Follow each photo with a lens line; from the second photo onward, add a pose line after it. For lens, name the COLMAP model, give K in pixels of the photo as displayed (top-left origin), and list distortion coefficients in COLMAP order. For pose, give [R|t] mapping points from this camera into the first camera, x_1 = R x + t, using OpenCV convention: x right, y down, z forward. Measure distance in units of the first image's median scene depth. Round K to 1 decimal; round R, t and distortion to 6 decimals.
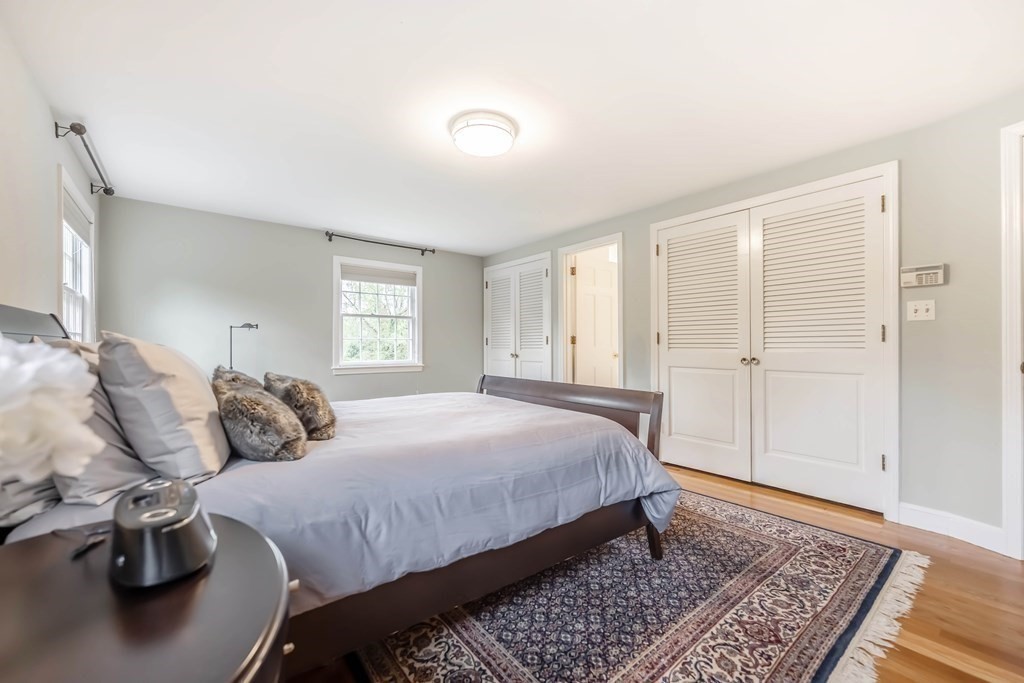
lens RADIAL K [[412.8, 0, 518.3], [0, 412.8, 343.0], [0, 0, 1]] dist [-0.004169, 0.000058]
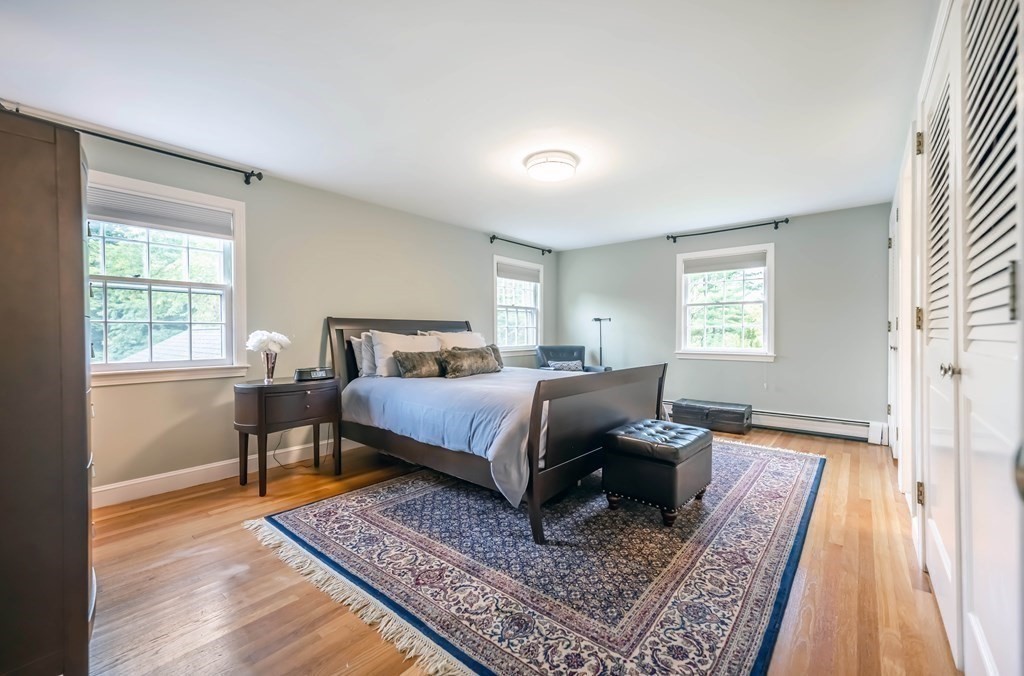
lens RADIAL K [[414.9, 0, 520.2], [0, 414.9, 337.2], [0, 0, 1]] dist [-0.001830, 0.000020]
pose [[0.201159, 0.011022, -0.979497, 1.370256], [0.006924, 0.999896, 0.012673, 0.002272], [0.979534, -0.009332, 0.201062, 0.780685]]
